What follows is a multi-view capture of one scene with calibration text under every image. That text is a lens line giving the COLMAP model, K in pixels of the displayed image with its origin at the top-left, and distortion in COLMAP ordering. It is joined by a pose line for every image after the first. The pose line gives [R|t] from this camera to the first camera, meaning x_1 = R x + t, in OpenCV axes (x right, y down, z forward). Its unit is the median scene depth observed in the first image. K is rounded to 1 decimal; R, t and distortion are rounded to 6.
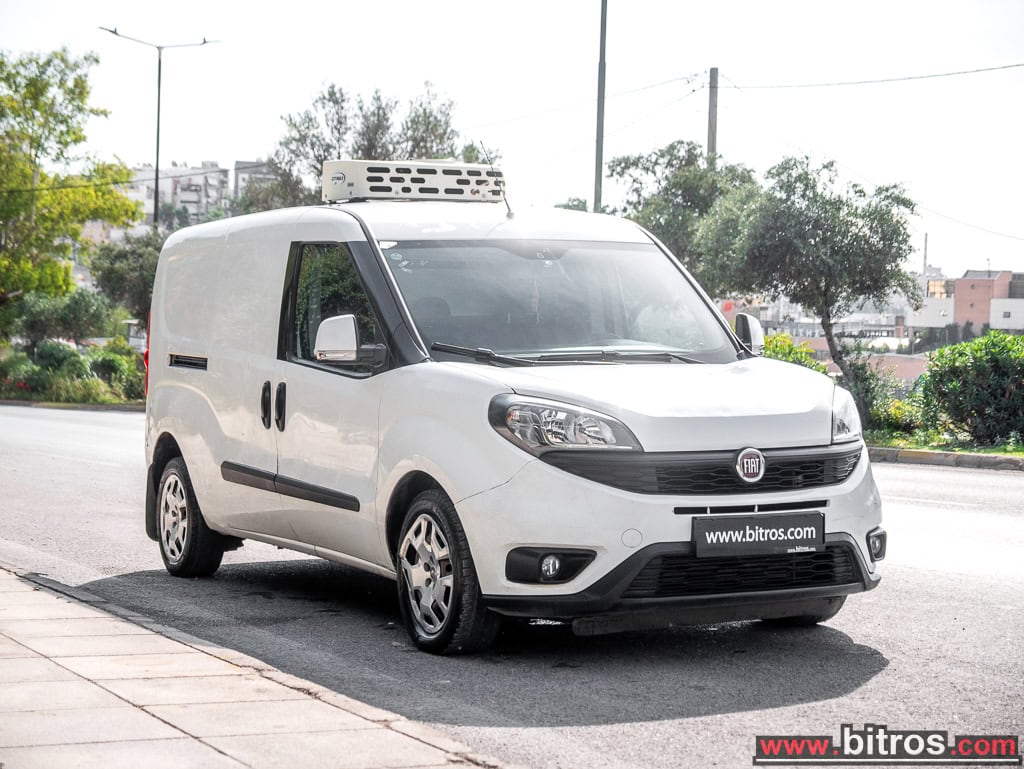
lens RADIAL K [[1962.7, 0, 513.0], [0, 1962.7, 383.6], [0, 0, 1]] dist [0.184746, 0.000000]
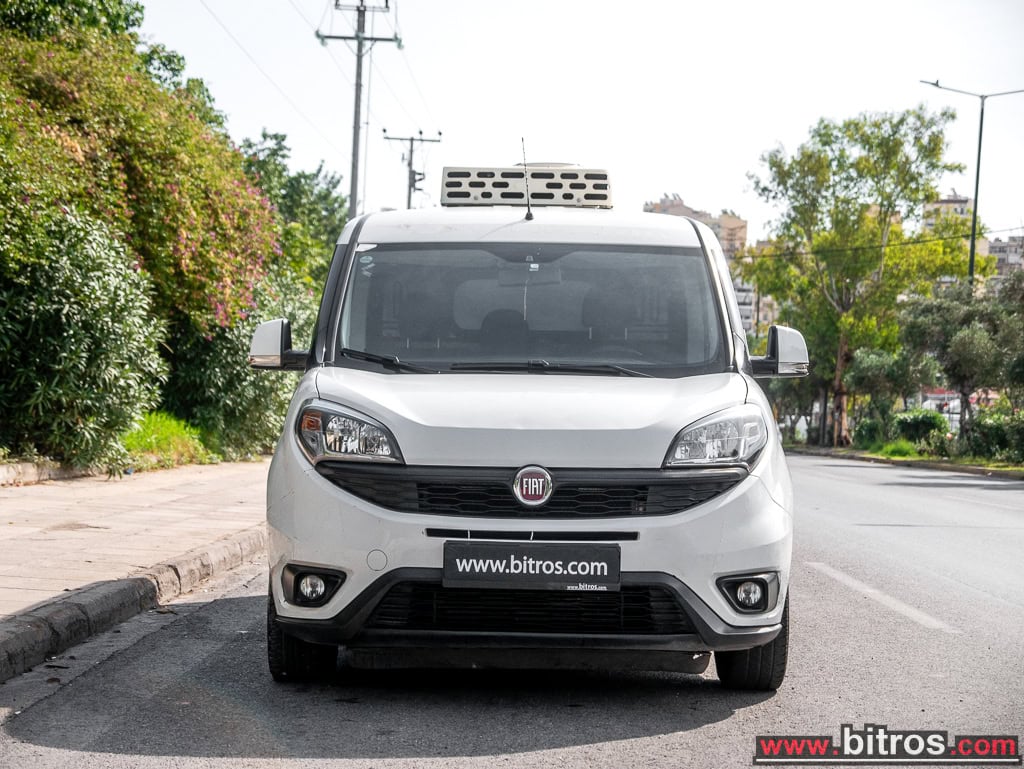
lens RADIAL K [[1962.7, 0, 502.3], [0, 1962.7, 393.3], [0, 0, 1]] dist [0.184746, 0.000000]
pose [[0.888927, 0.020262, -0.457600, 0.382923], [-0.032595, 0.999287, -0.019073, 0.013550], [0.456887, 0.031870, 0.888954, 0.173064]]
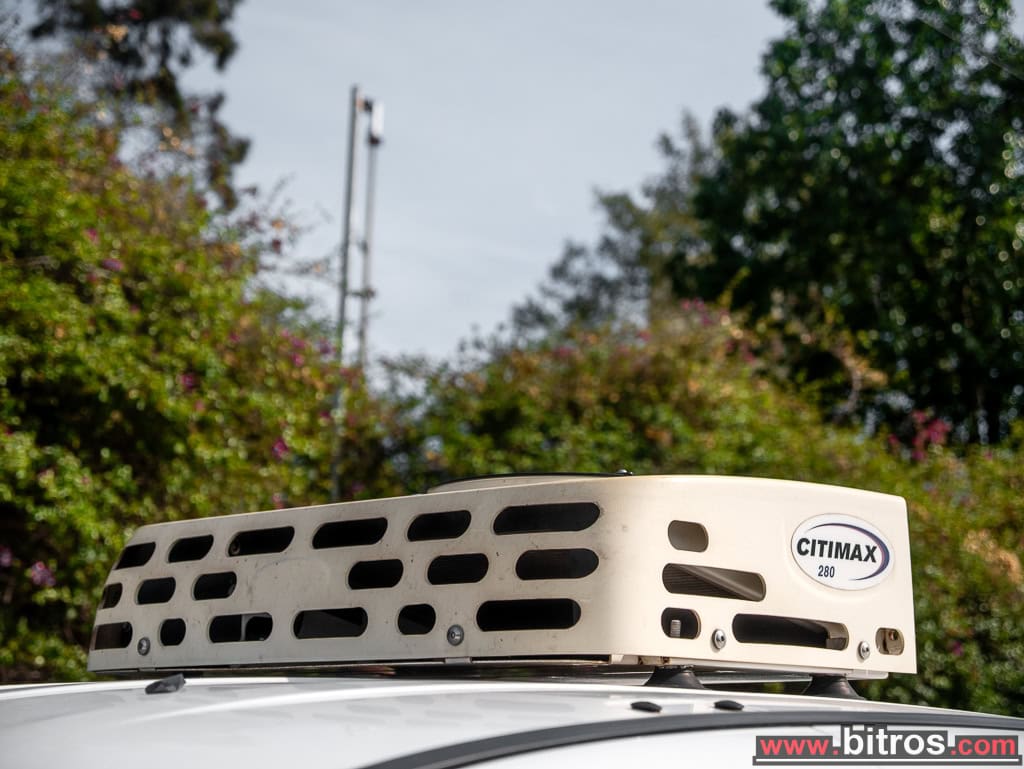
lens RADIAL K [[1950.0, 0, 518.6], [0, 1950.0, 383.8], [0, 0, 1]] dist [0.160251, 0.000000]
pose [[0.367971, -0.174303, -0.913354, 0.170573], [-0.056645, 0.976247, -0.209126, -0.081381], [0.928110, 0.128689, 0.349357, 0.953792]]
